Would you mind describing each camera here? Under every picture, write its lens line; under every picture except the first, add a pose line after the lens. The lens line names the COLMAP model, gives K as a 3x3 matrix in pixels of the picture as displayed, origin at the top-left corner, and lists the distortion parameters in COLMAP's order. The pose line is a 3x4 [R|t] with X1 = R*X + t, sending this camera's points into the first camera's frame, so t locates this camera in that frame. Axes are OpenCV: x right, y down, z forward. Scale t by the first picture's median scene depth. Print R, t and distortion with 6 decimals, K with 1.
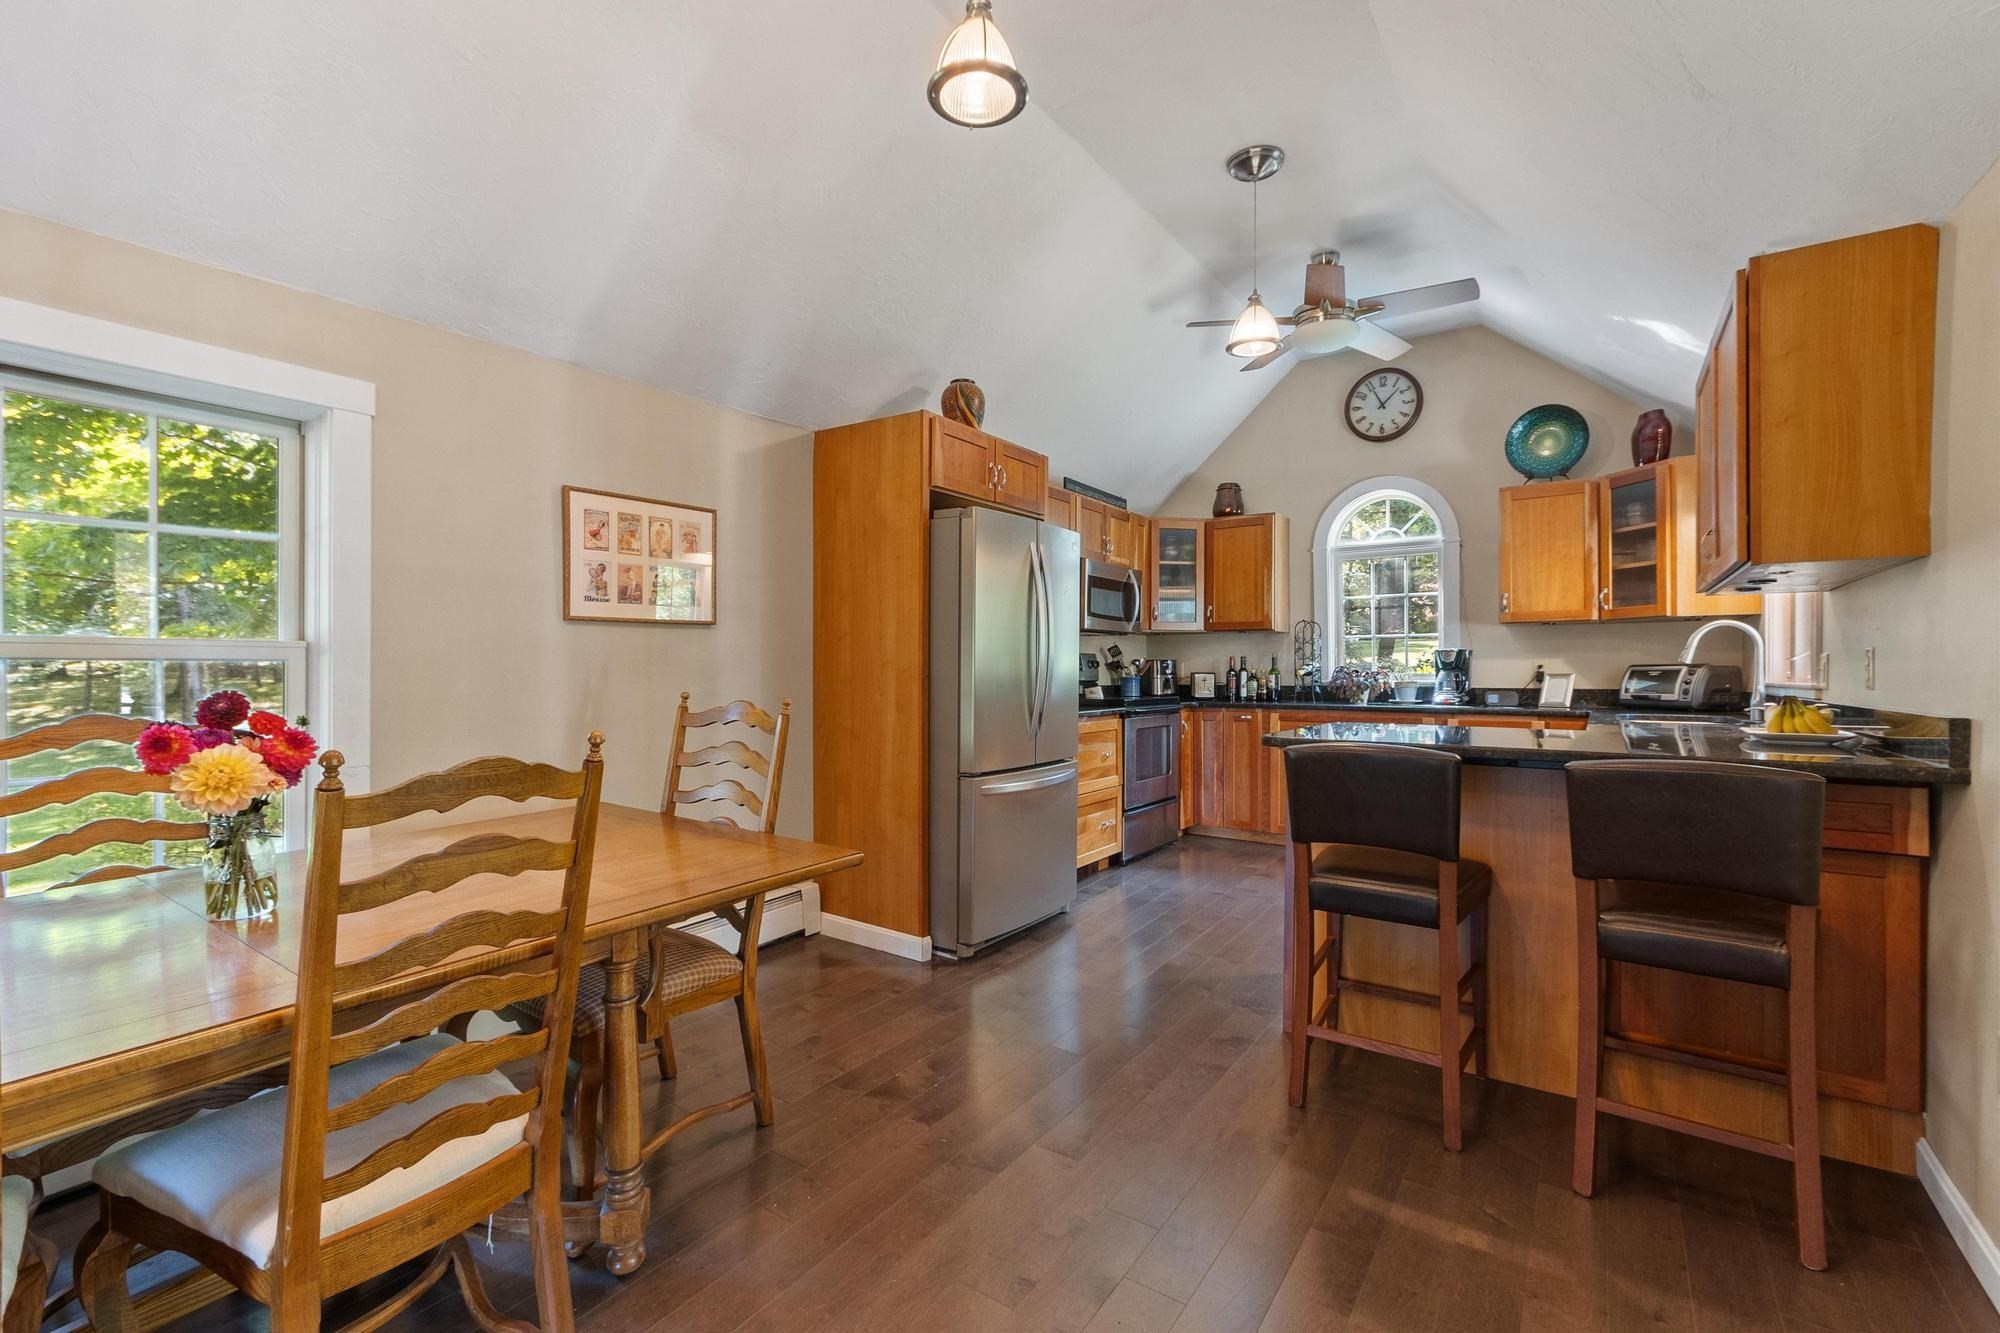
lens RADIAL K [[873.0, 0, 991.4], [0, 873.0, 662.4], [0, 0, 1]] dist [0.001271, 0.000004]
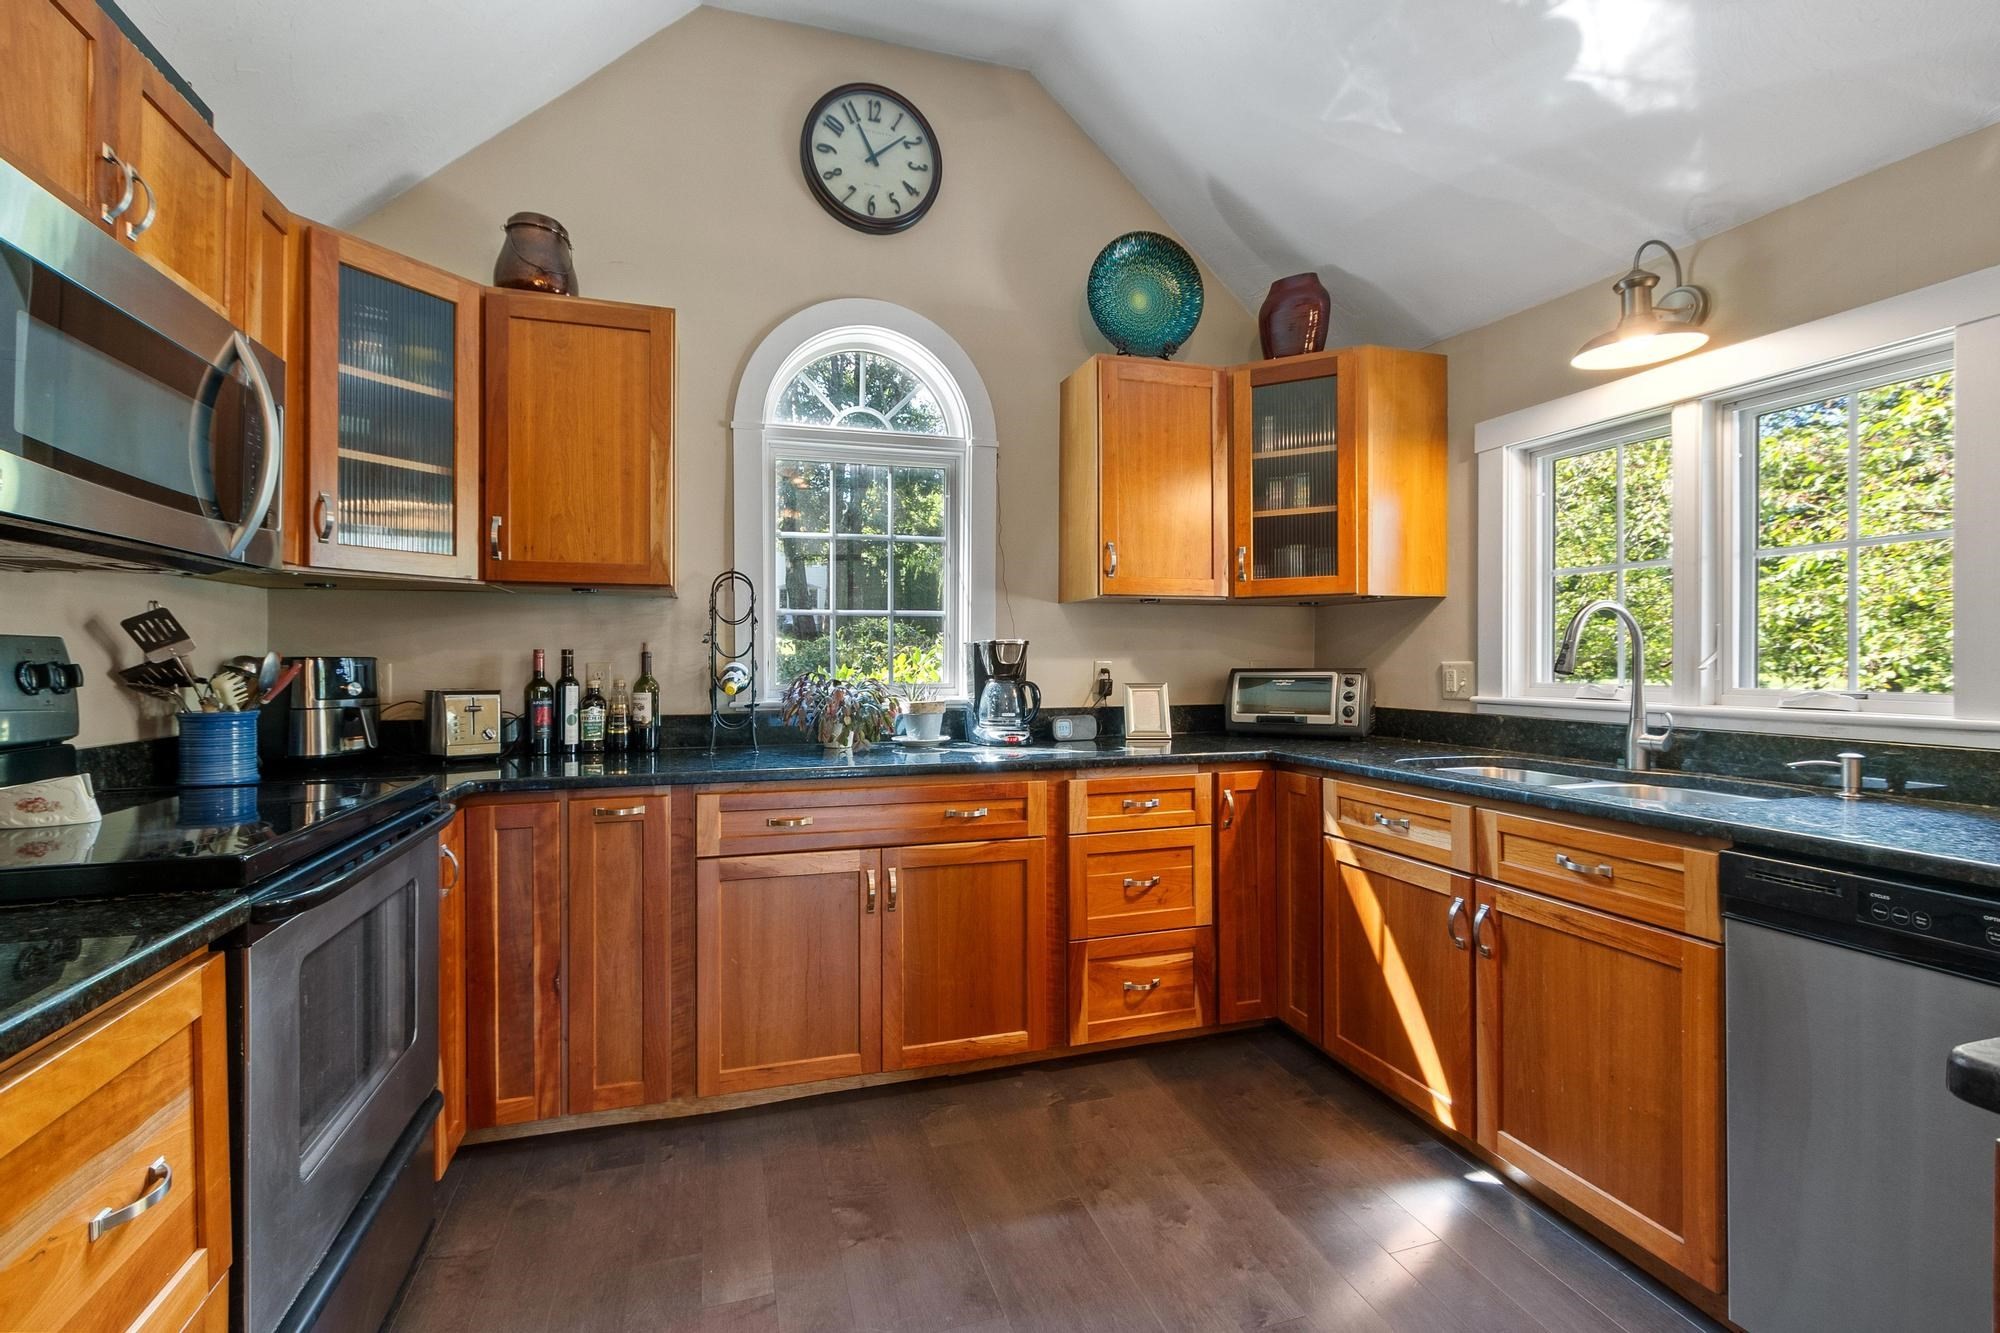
lens RADIAL K [[880.1, 0, 993.5], [0, 880.1, 663.8], [0, 0, 1]] dist [-0.000665, -0.000130]
pose [[0.605436, -0.006922, 0.795864, 0.094361], [-0.005765, 0.999898, 0.013082, -0.008482], [-0.795873, -0.012509, 0.605335, 0.738063]]
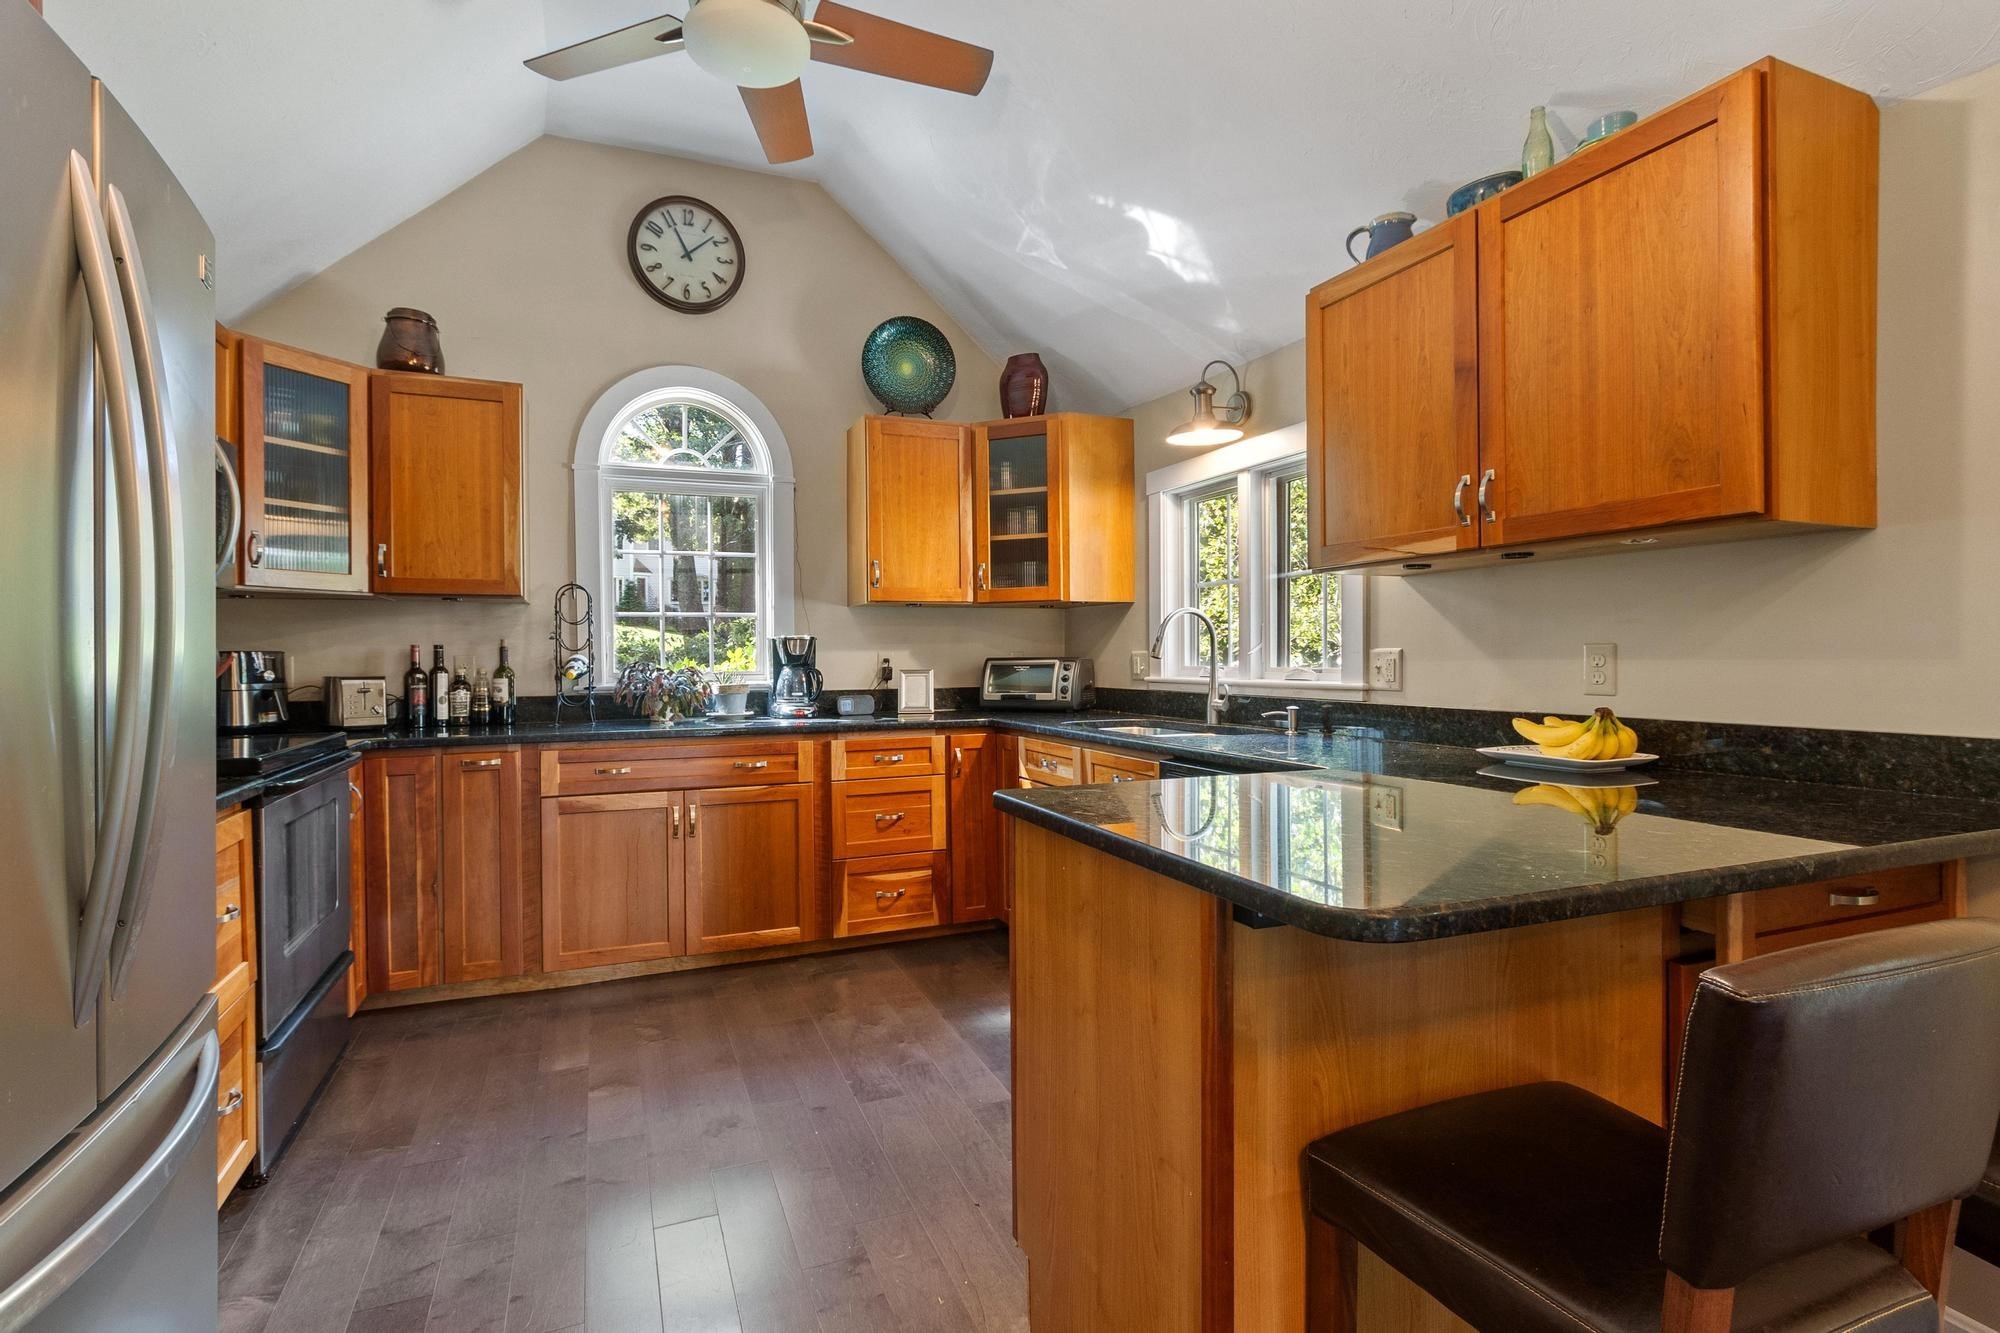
lens RADIAL K [[941.1, 0, 991.4], [0, 941.1, 667.4], [0, 0, 1]] dist [0.000167, 0.000031]
pose [[0.533622, -0.016451, 0.845563, -0.026392], [-0.001093, 0.999797, 0.020142, -0.006426], [-0.845722, -0.011673, 0.533496, 0.513984]]
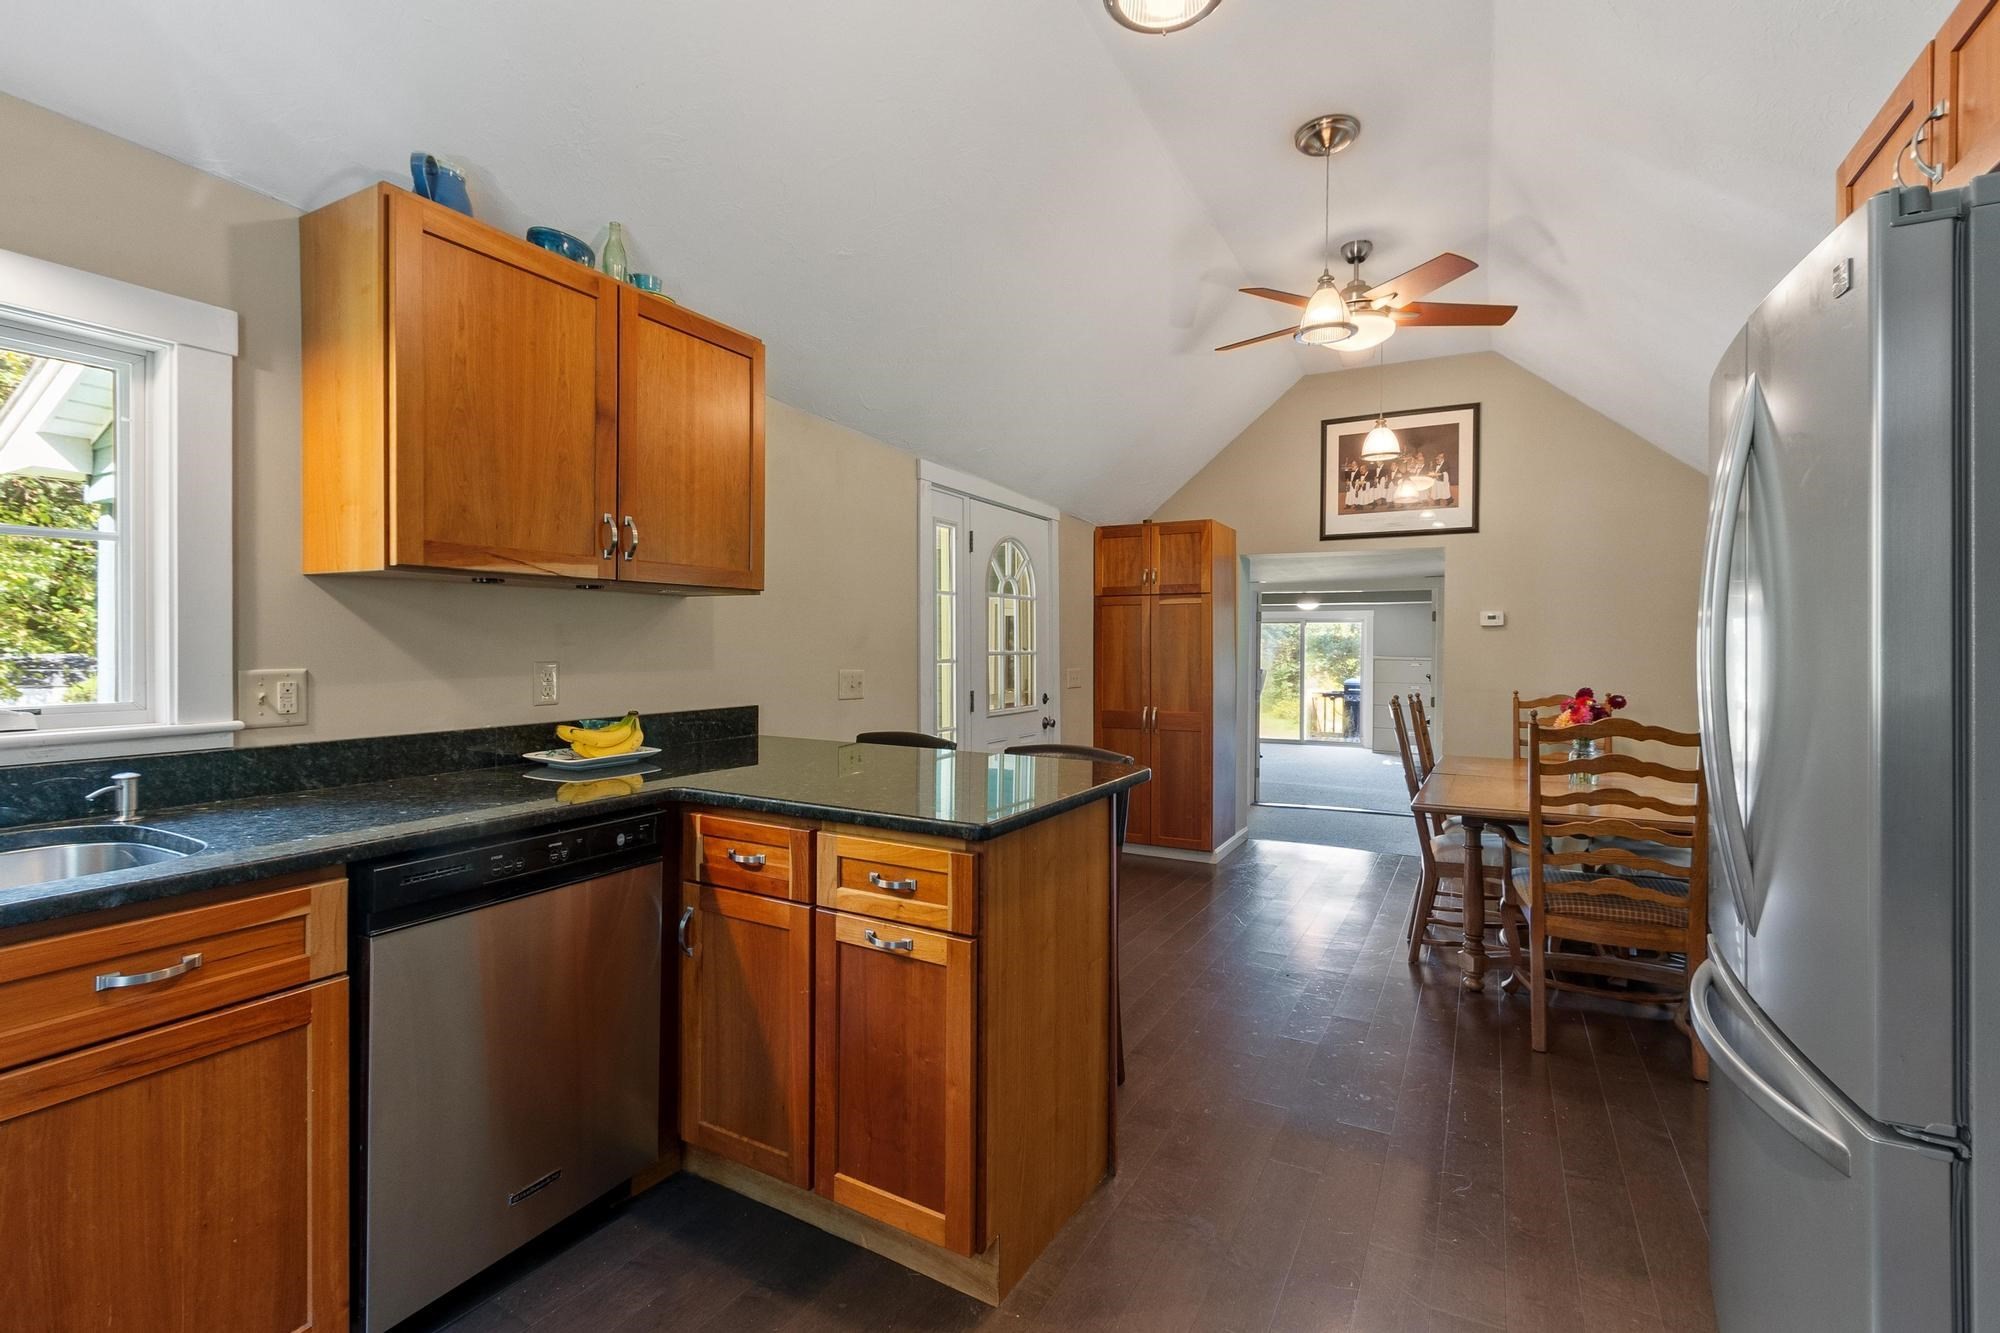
lens RADIAL K [[873.0, 0, 991.4], [0, 873.0, 662.4], [0, 0, 1]] dist [0.001271, 0.000004]
pose [[-0.995264, -0.003182, -0.097158, 0.307204], [-0.004386, 0.999916, 0.012182, -0.015889], [0.097112, 0.012551, -0.995194, 1.032996]]
